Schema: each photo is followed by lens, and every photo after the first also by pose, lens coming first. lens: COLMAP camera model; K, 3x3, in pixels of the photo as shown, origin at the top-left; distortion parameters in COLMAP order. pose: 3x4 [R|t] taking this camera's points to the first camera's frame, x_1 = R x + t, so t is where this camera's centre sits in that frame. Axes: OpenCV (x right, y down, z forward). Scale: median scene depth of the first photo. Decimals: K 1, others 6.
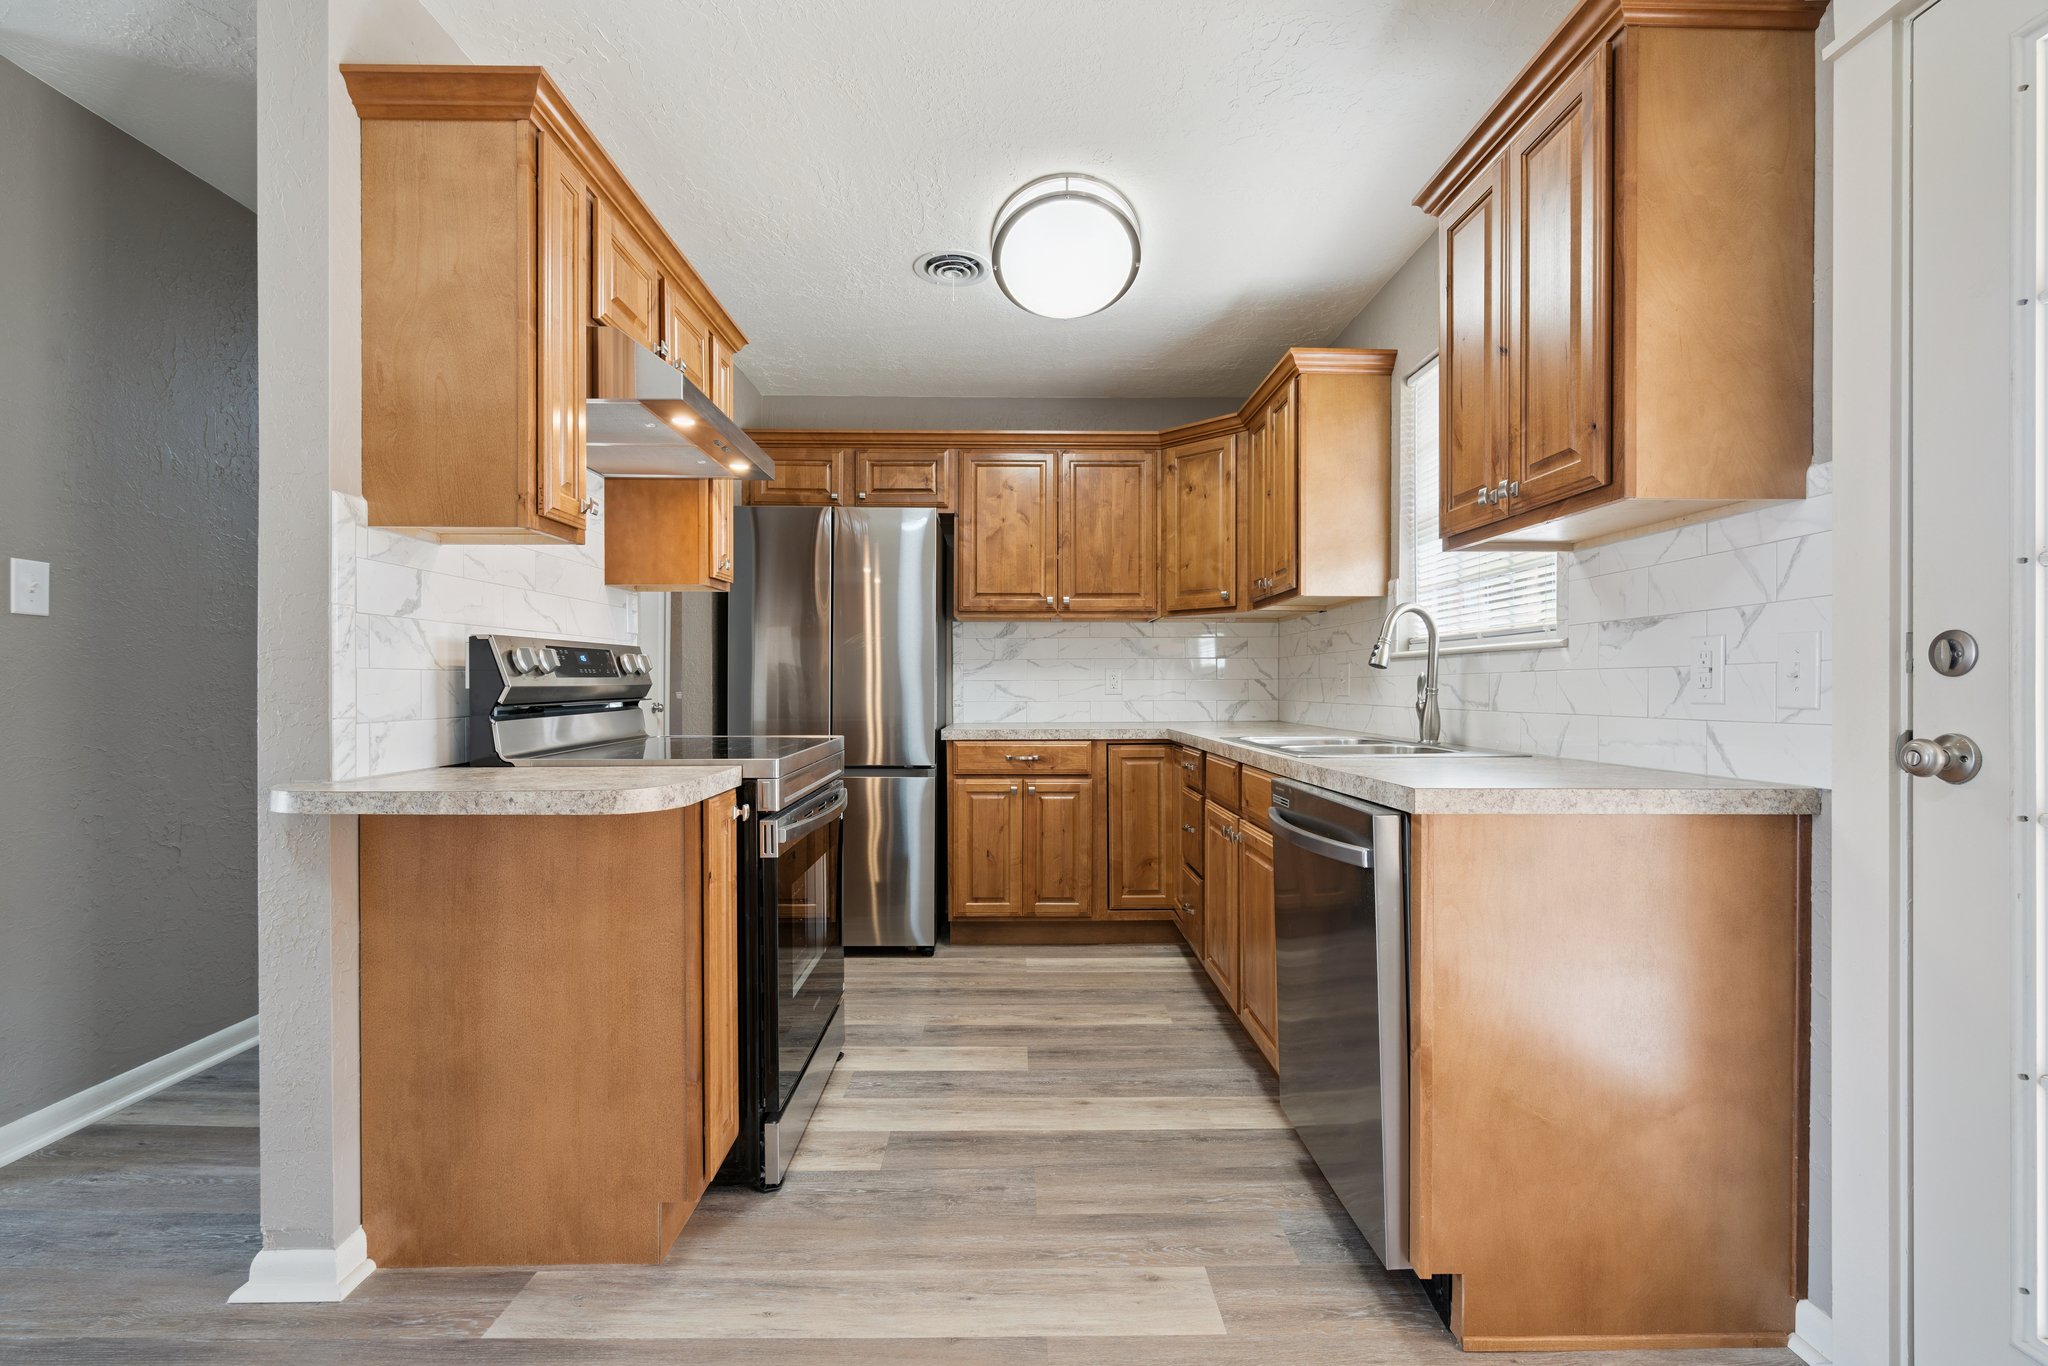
lens RADIAL K [[911.8, 0, 1015.2], [0, 911.8, 691.4], [0, 0, 1]] dist [-0.004523, -0.000222]
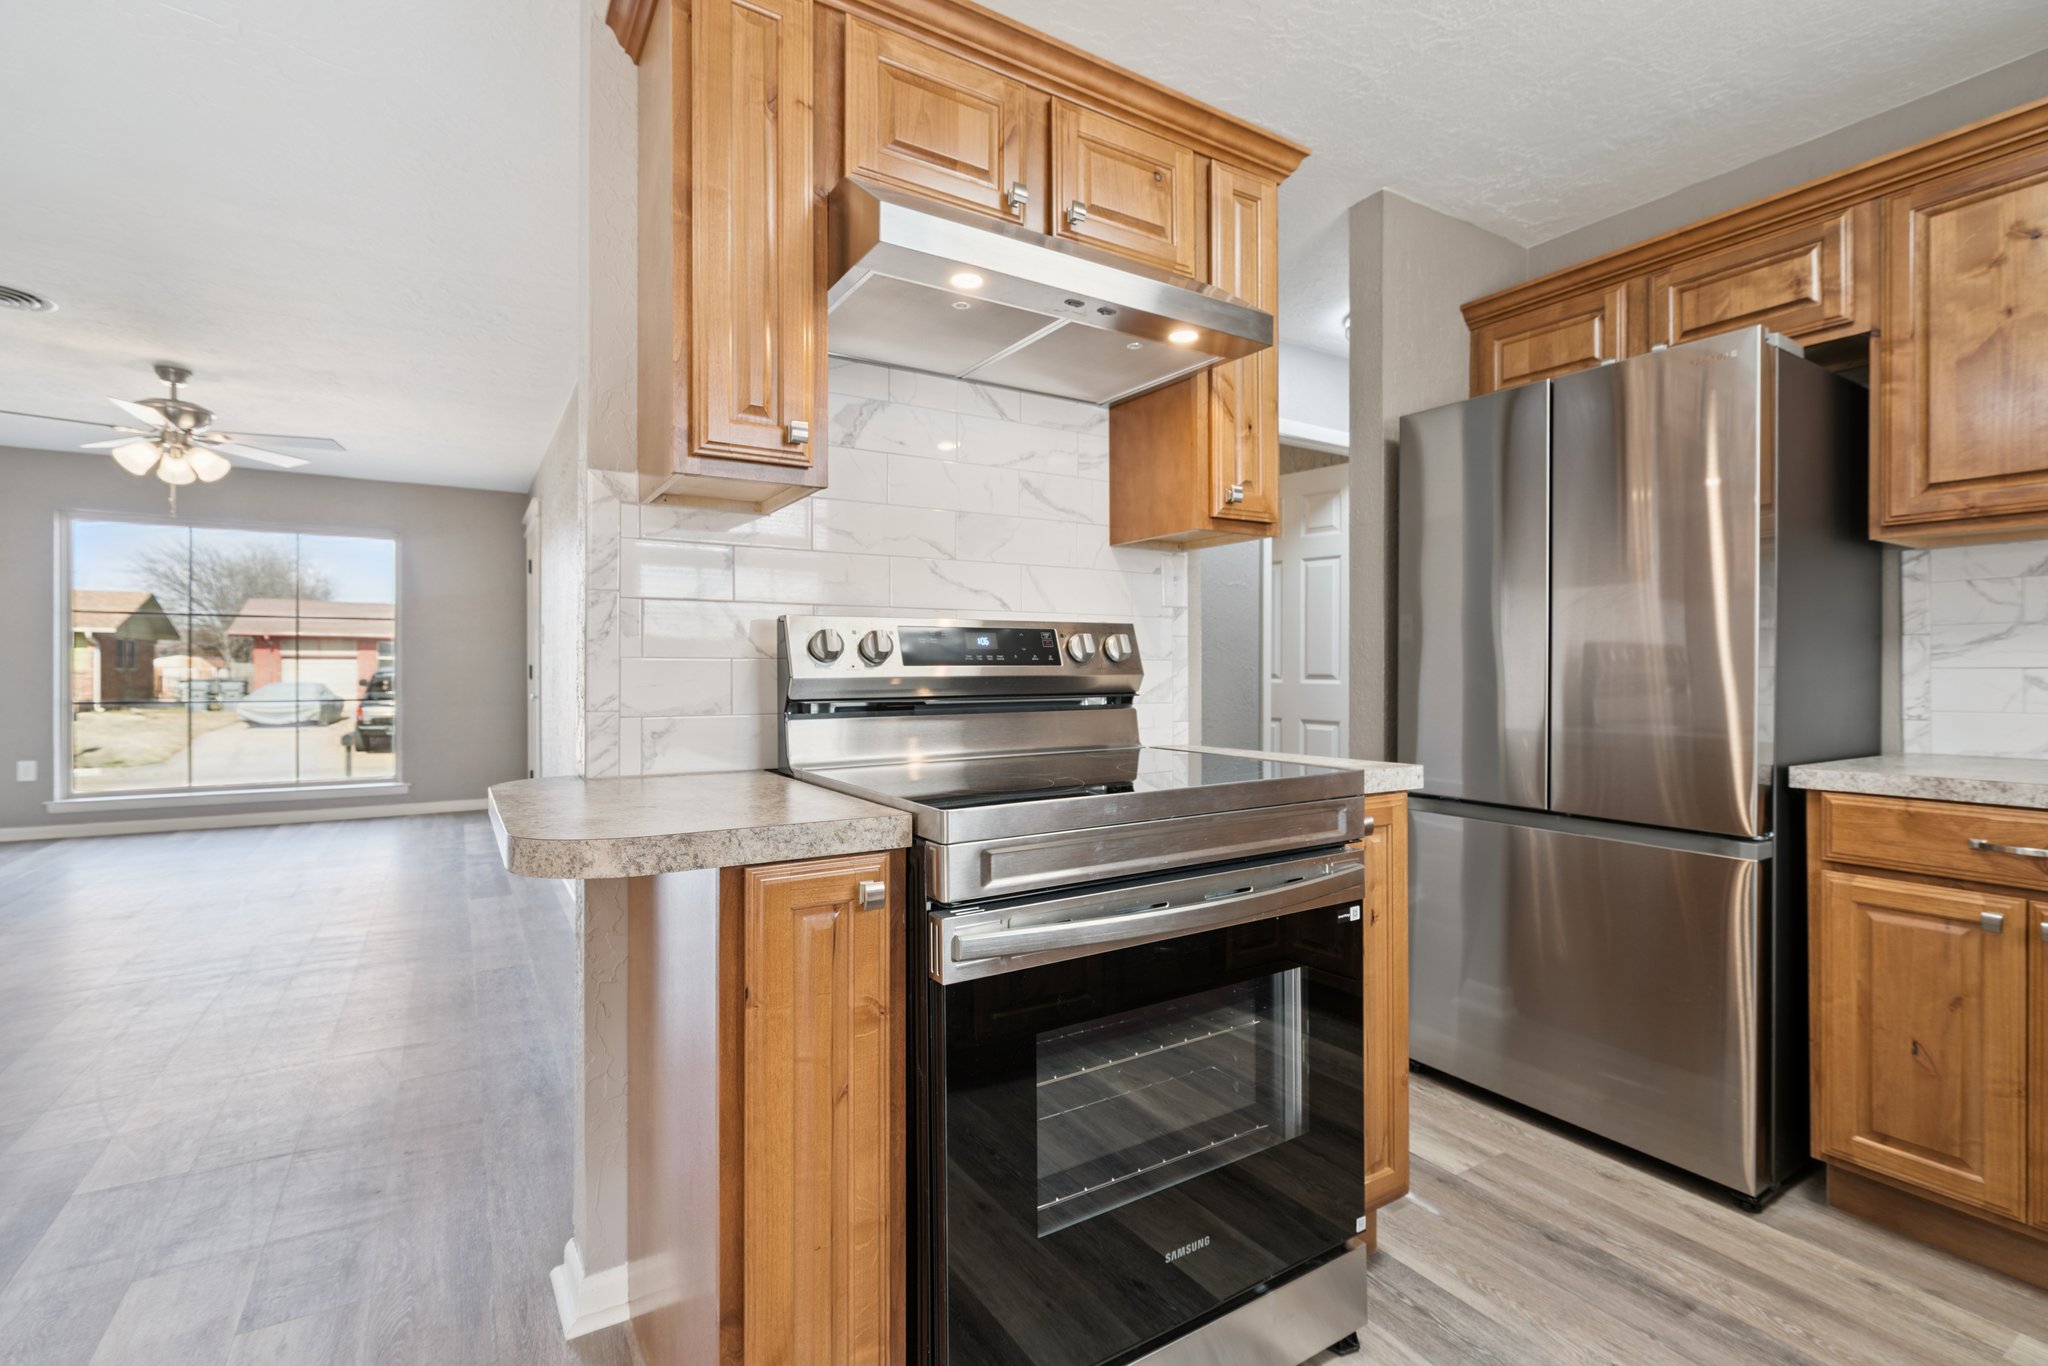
lens RADIAL K [[923.9, 0, 1013.9], [0, 923.9, 670.9], [0, 0, 1]] dist [-0.004063, 0.000729]
pose [[0.523597, -0.001334, -0.851965, 0.133395], [-0.007602, 0.999952, -0.006238, -0.004198], [0.851932, 0.009743, 0.523561, 0.394808]]
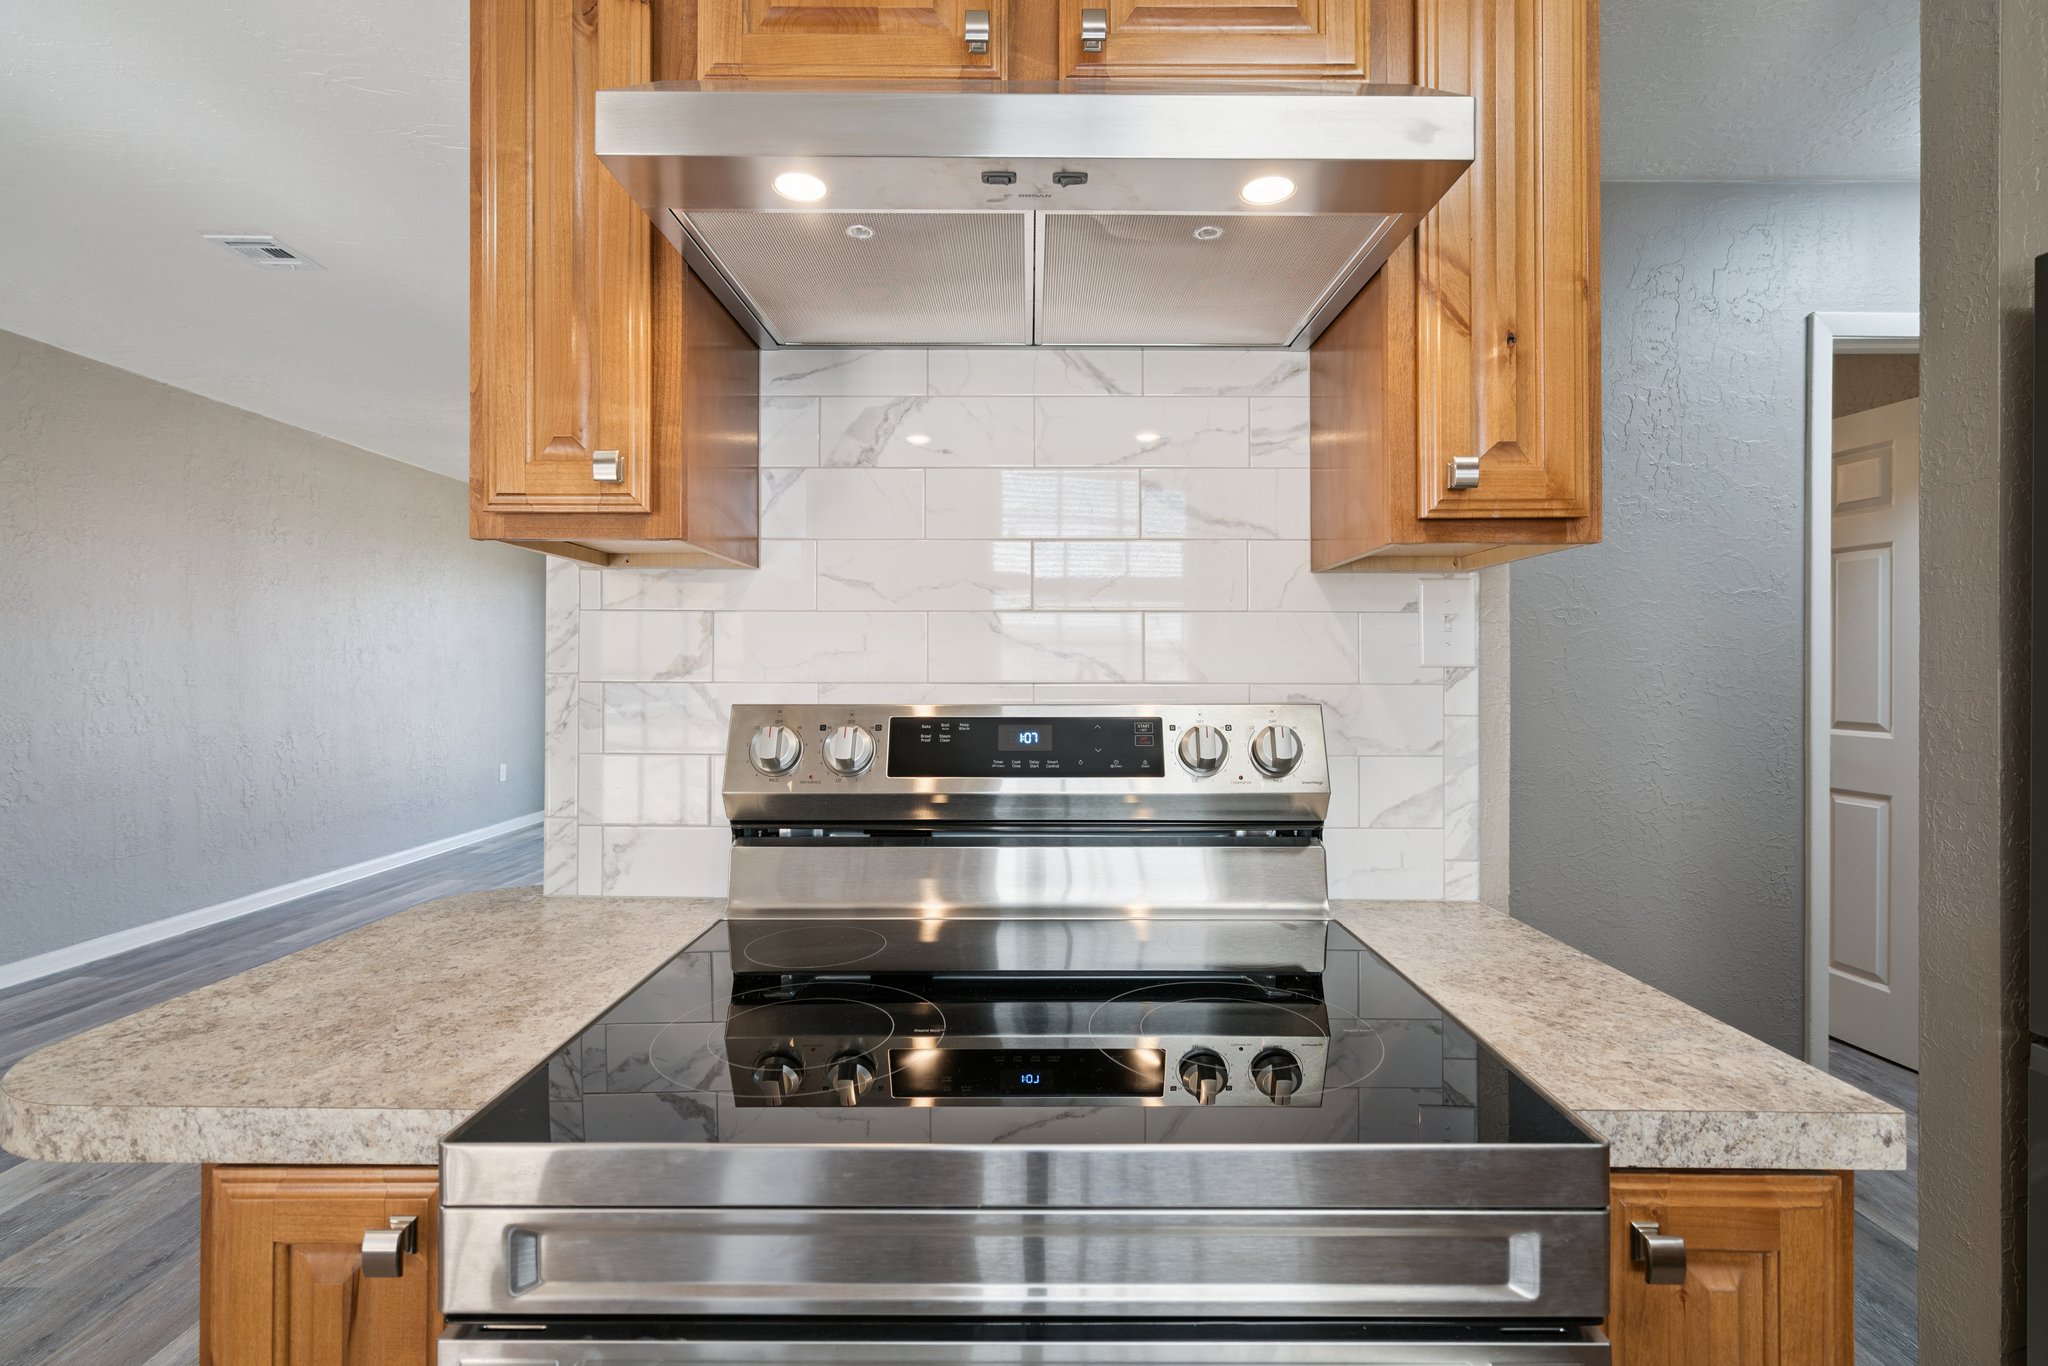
lens RADIAL K [[922.5, 0, 1037.2], [0, 922.5, 660.0], [0, 0, 1]] dist [0.000251, -0.000061]
pose [[-0.002845, -0.009731, -0.999949, 0.028121], [-0.014018, 0.999855, -0.009690, -0.047907], [0.999898, 0.013989, -0.002981, 0.646633]]
